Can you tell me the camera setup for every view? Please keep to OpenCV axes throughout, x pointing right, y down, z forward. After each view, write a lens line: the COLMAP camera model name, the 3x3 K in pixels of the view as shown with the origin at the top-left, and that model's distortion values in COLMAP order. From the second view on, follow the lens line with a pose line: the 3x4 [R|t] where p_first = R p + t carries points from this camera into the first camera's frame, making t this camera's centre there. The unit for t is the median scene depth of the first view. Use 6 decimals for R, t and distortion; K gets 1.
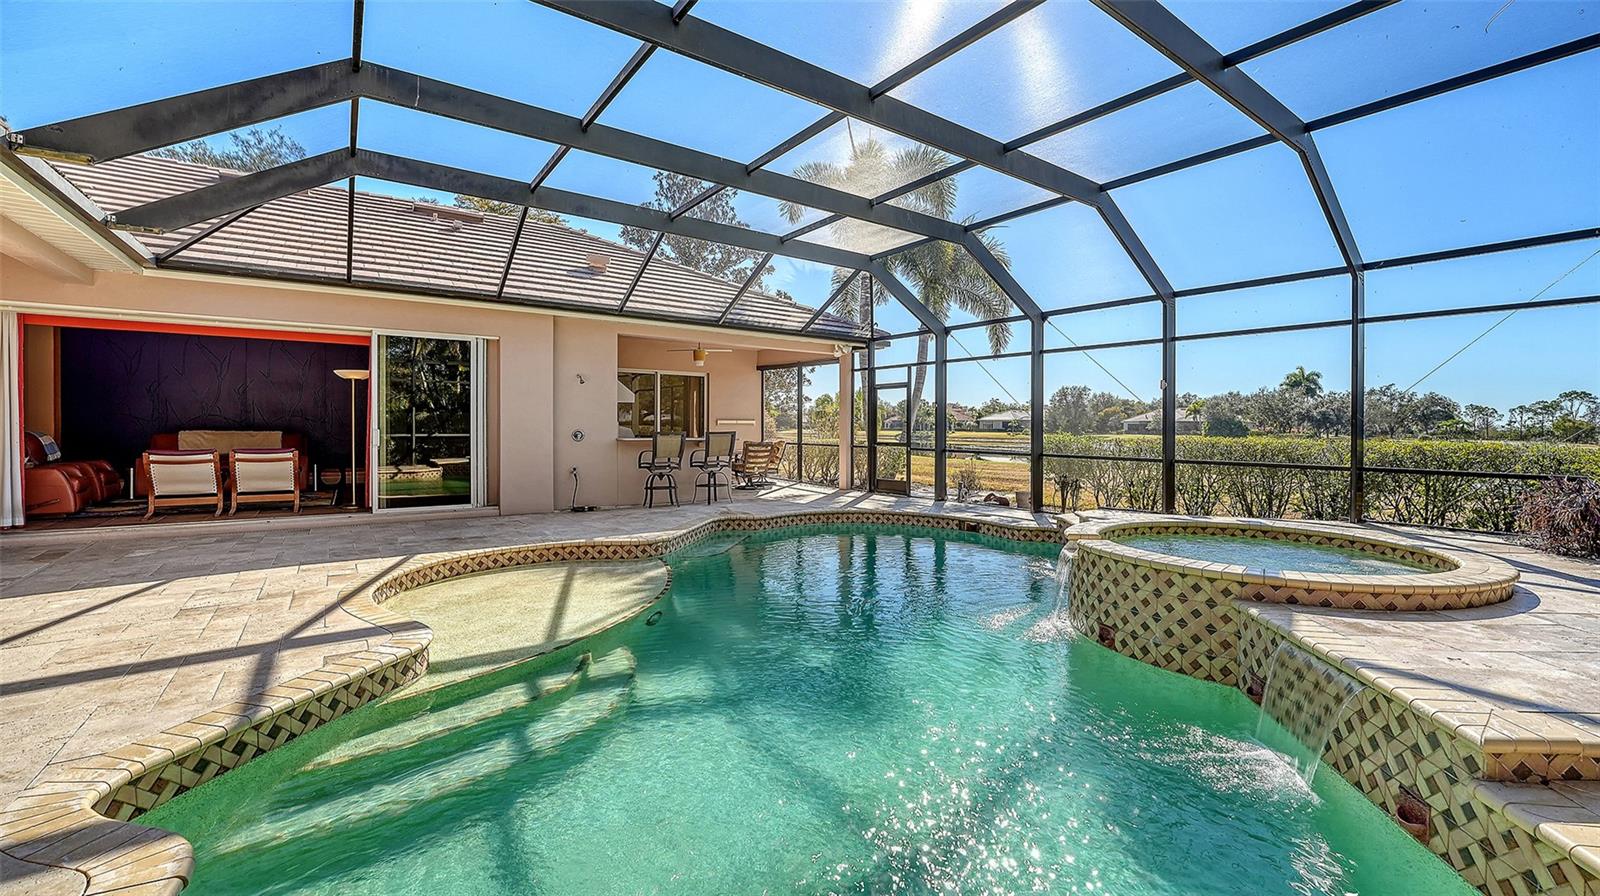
lens RADIAL K [[646.8, 0, 801.8], [0, 646.8, 433.6], [0, 0, 1]] dist [-0.025838, -0.000139]
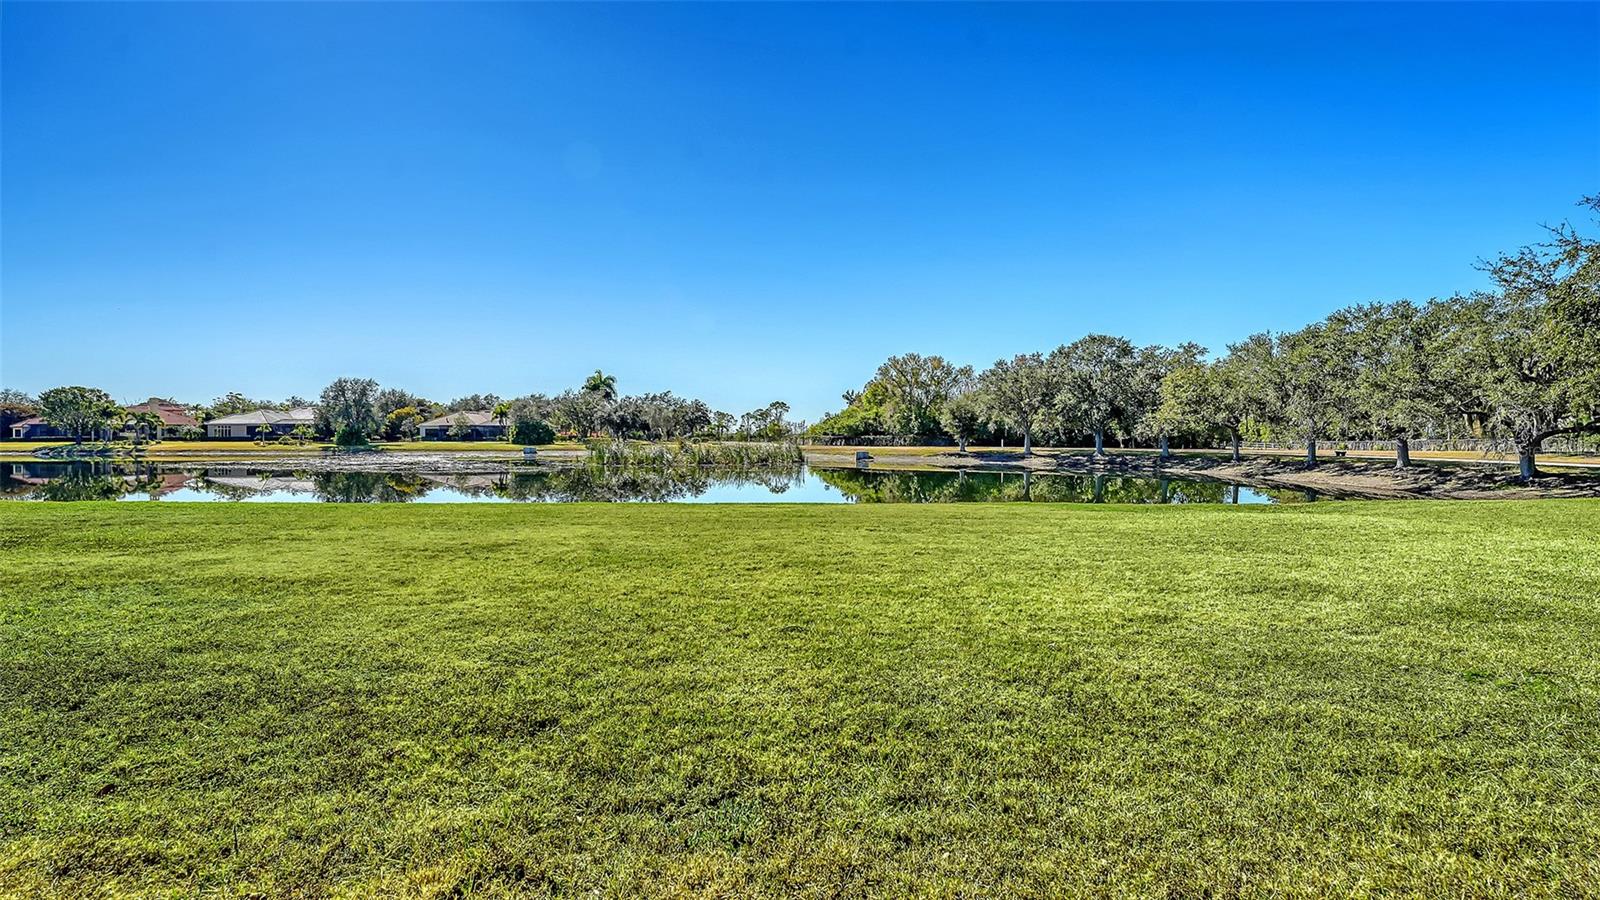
lens RADIAL K [[746.1, 0, 790.0], [0, 746.1, 464.5], [0, 0, 1]] dist [-0.022224, 0.001247]
pose [[0.598370, -0.040747, 0.800183, 0.438732], [0.015259, 0.999104, 0.039466, 0.007383], [-0.801075, -0.011405, 0.598456, 1.041593]]
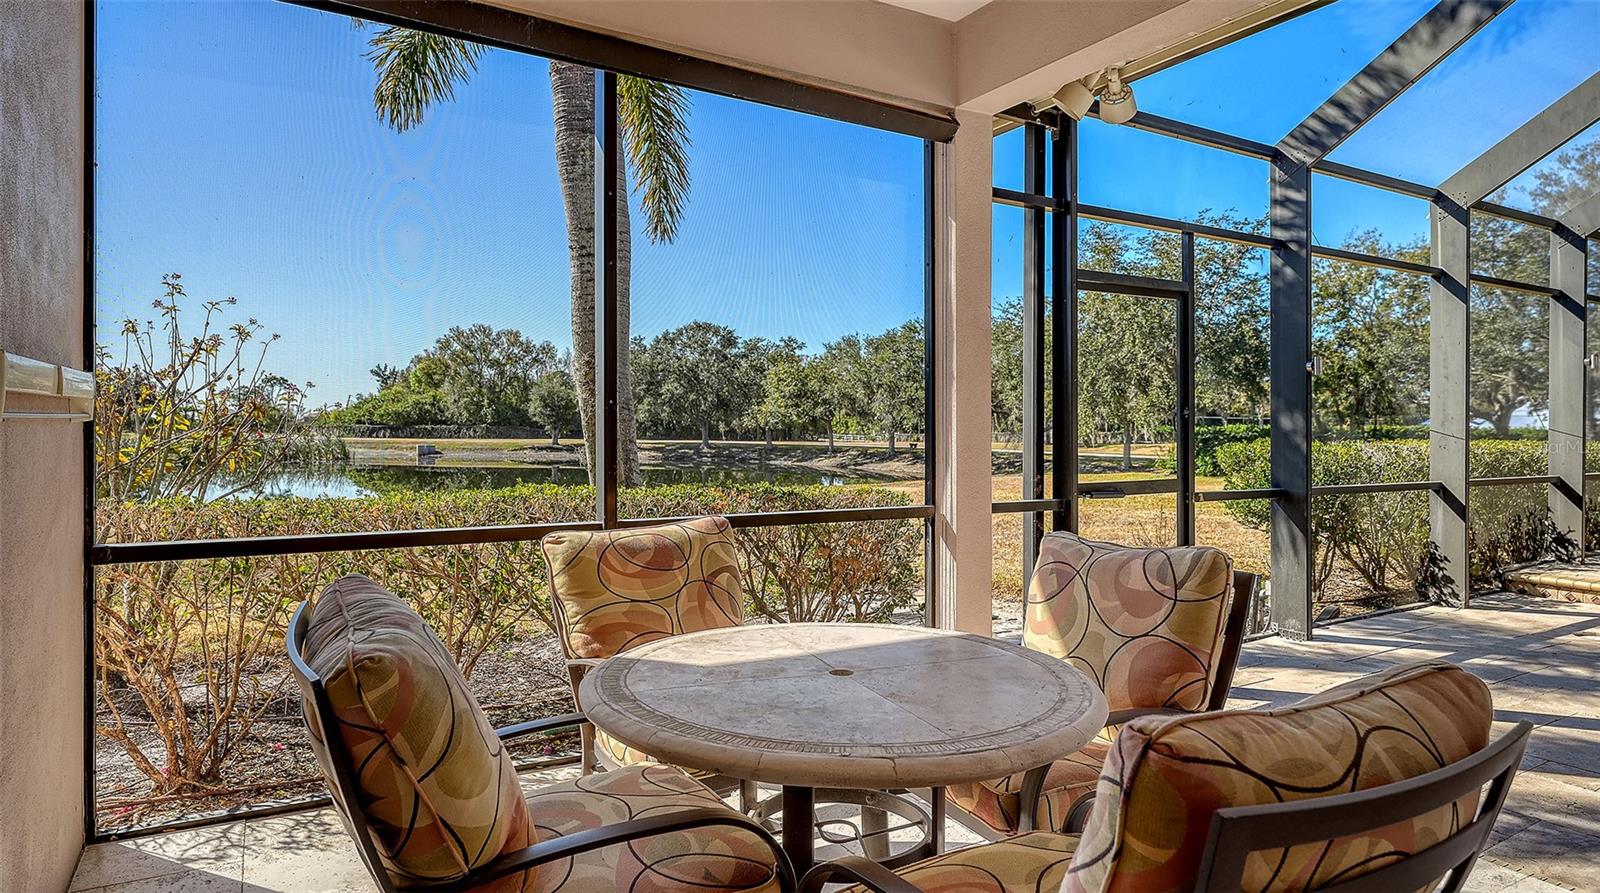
lens RADIAL K [[911.9, 0, 813.9], [0, 911.9, 435.9], [0, 0, 1]] dist [0.003846, 0.000022]
pose [[0.109044, -0.018749, 0.993860, -0.266147], [0.005488, 0.999818, 0.018259, -0.013725], [-0.994022, 0.003463, 0.109127, 1.036527]]
